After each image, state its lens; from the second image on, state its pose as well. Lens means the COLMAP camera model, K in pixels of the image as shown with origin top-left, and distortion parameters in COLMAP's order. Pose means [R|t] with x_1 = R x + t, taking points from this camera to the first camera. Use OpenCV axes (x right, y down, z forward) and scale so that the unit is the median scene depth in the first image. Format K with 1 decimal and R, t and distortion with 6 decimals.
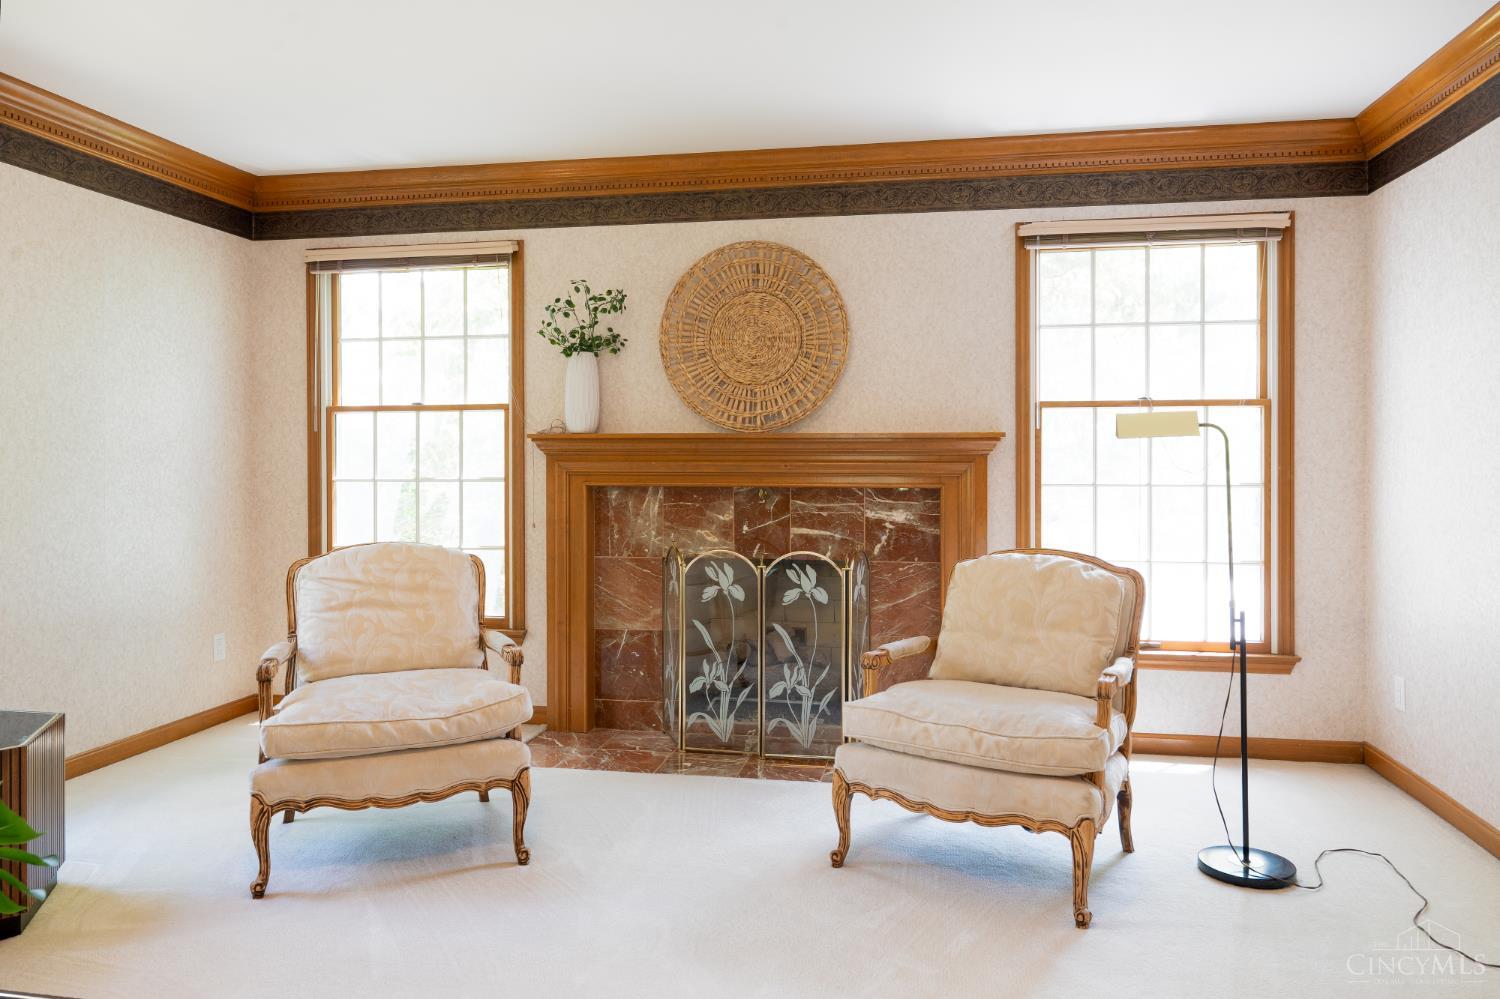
lens RADIAL K [[1048.9, 0, 746.3], [0, 1048.9, 462.3], [0, 0, 1]] dist [0.000650, 0.000176]
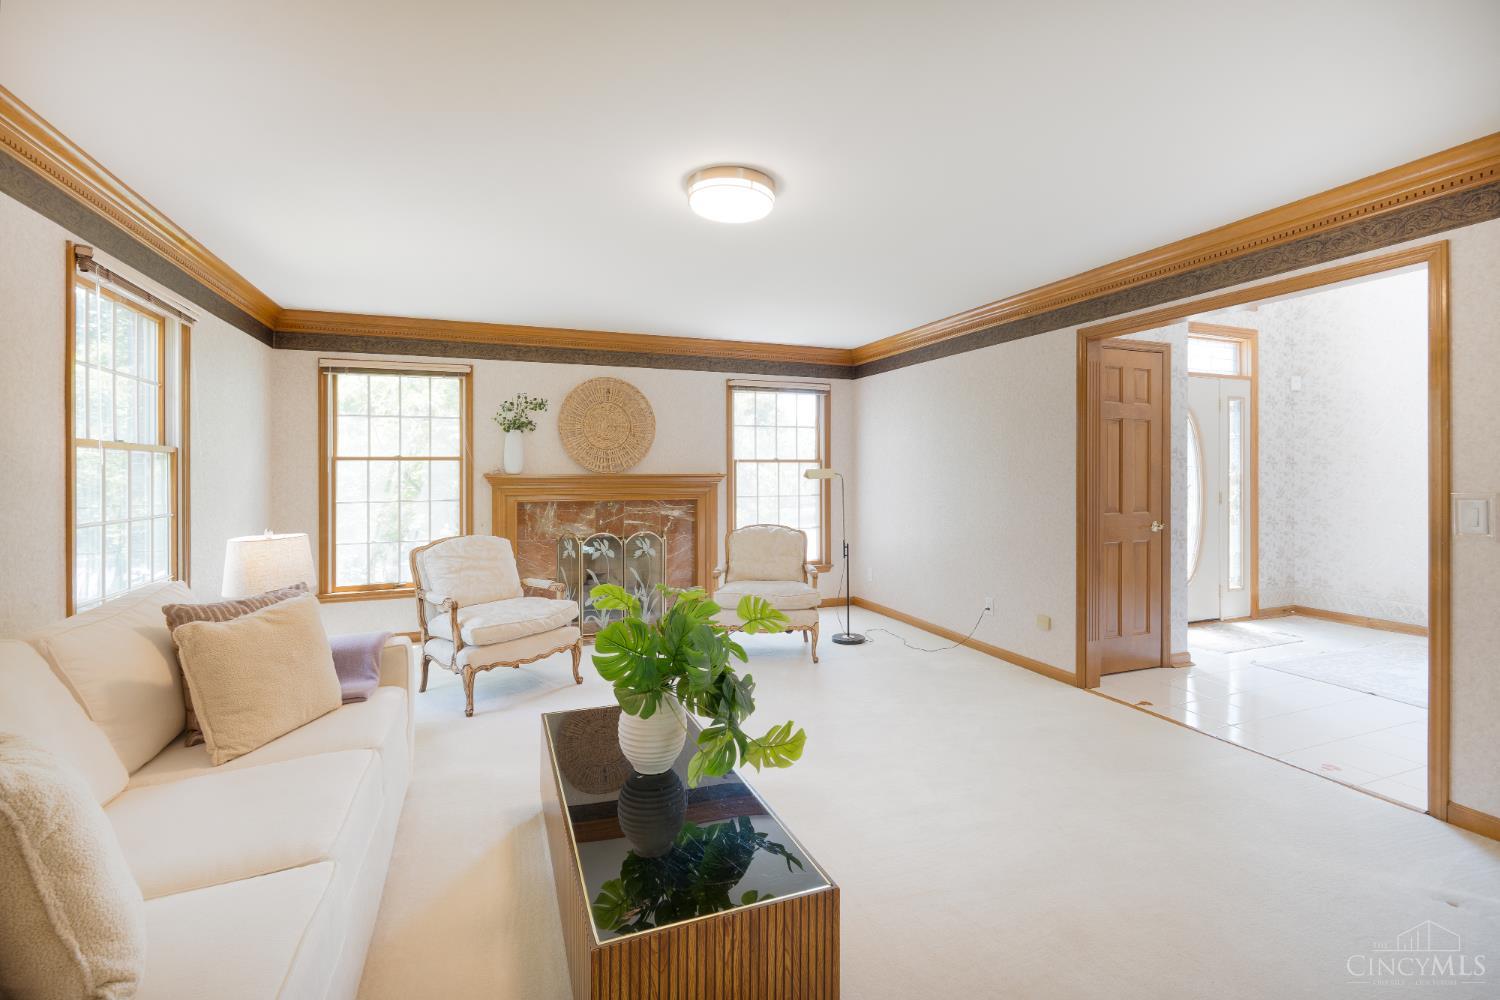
lens RADIAL K [[669.6, 0, 747.3], [0, 669.6, 473.2], [0, 0, 1]] dist [-0.002021, -0.000090]
pose [[0.853987, -0.002820, 0.520287, -0.440187], [0.006447, 0.999966, -0.005162, -0.021373], [-0.520255, 0.007762, 0.853976, -0.228627]]
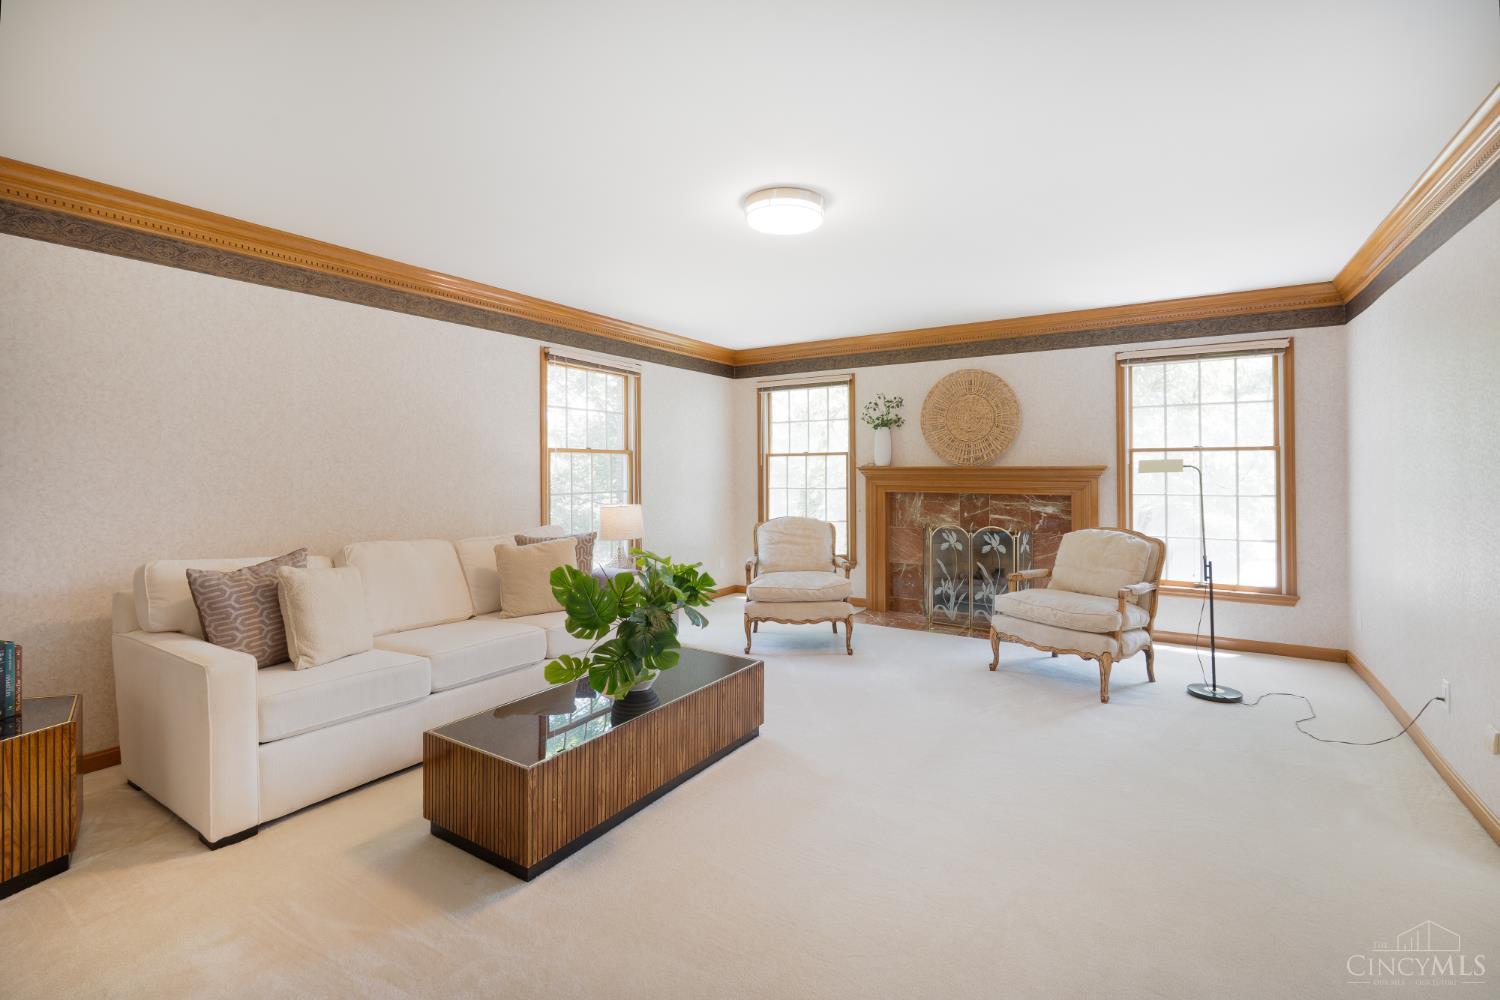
lens RADIAL K [[671.2, 0, 748.8], [0, 671.2, 464.2], [0, 0, 1]] dist [-0.002360, -0.000271]
pose [[0.926041, -0.005174, -0.377387, 0.102526], [0.000911, 0.999934, -0.011476, -0.018018], [0.377421, 0.010284, 0.925985, -0.336097]]
